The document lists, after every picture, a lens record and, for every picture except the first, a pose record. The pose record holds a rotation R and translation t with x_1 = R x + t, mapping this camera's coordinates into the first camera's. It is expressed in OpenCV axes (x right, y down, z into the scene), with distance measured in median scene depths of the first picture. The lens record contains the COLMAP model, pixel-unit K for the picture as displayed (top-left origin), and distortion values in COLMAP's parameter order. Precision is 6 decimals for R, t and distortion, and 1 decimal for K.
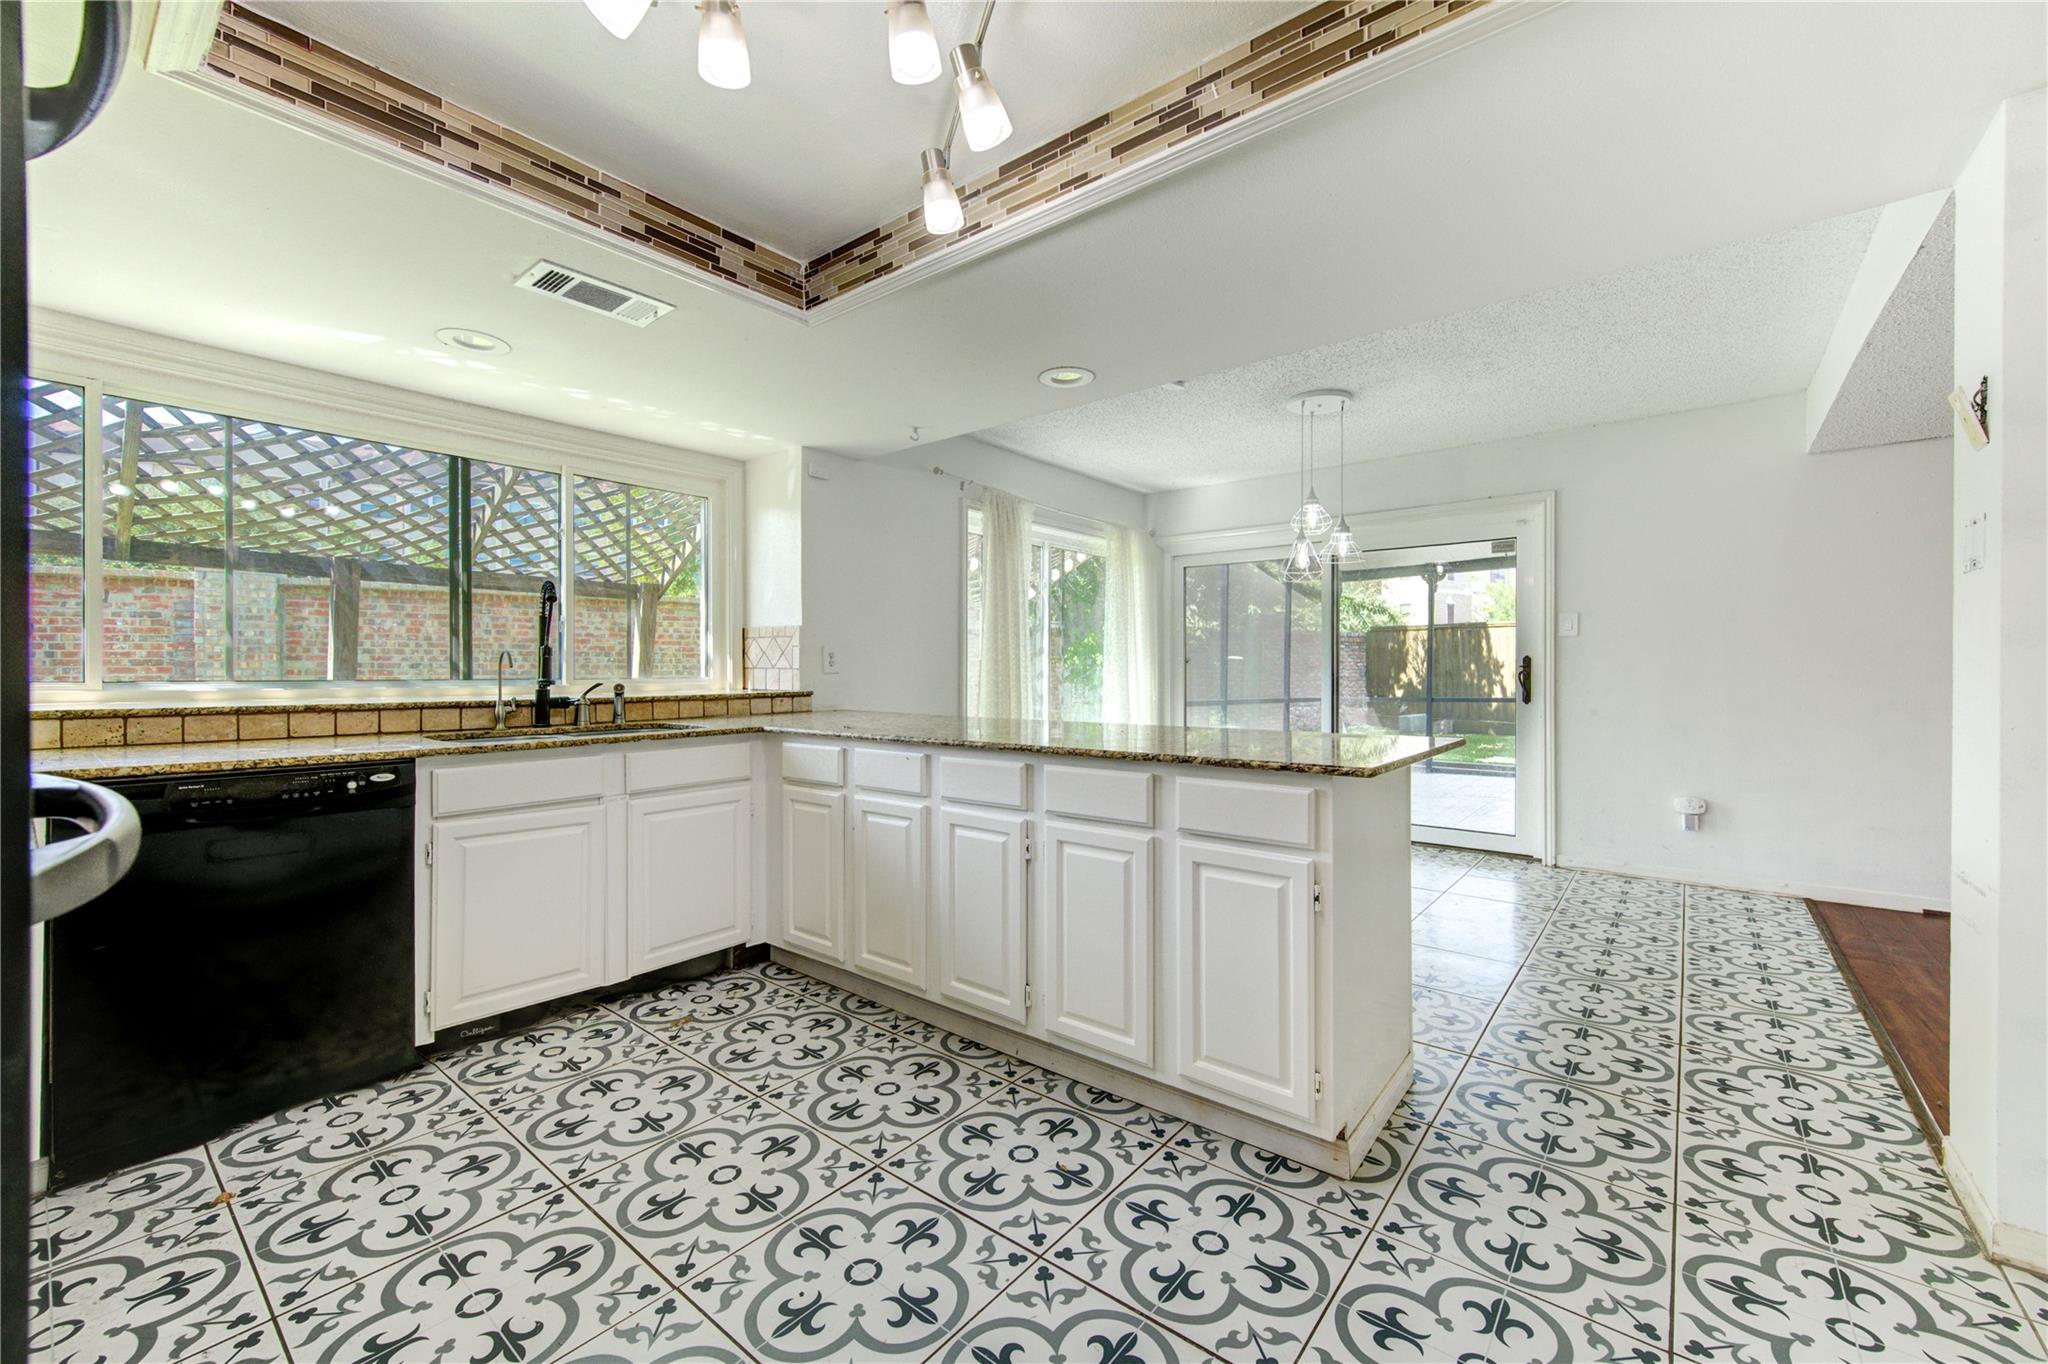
lens RADIAL K [[816.1, 0, 1018.1], [0, 816.1, 672.6], [0, 0, 1]] dist [0.002038, 0.000206]
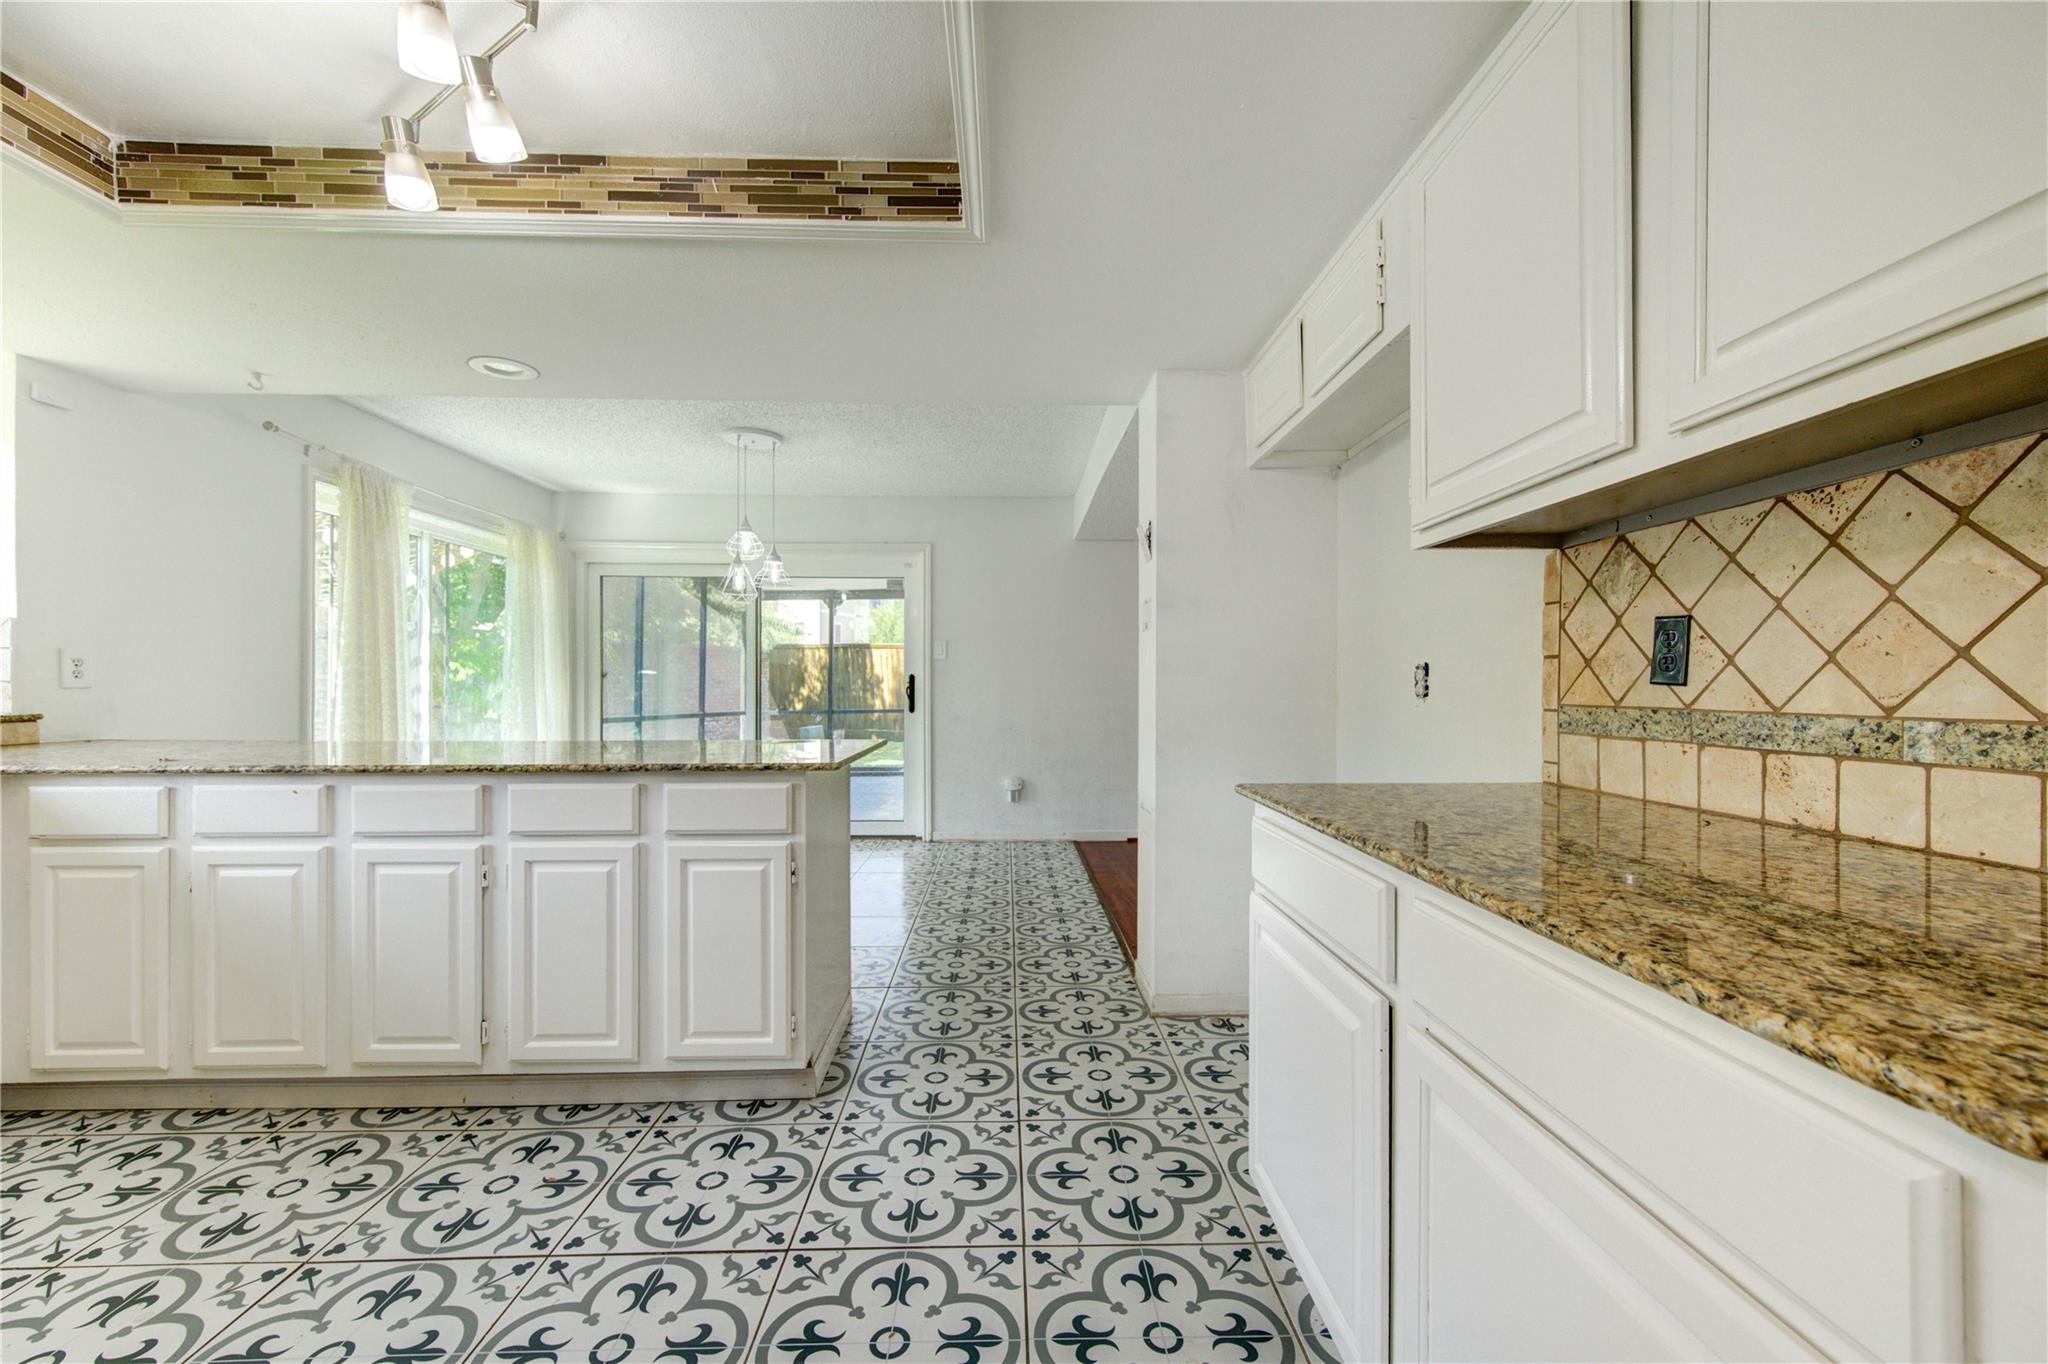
lens RADIAL K [[826.8, 0, 1031.1], [0, 826.8, 680.0], [0, 0, 1]] dist [0.000840, 0.000008]
pose [[0.752075, 0.006597, 0.659045, -0.141096], [-0.001056, 0.999961, -0.008804, -0.001080], [-0.659077, 0.005925, 0.752052, -0.128194]]
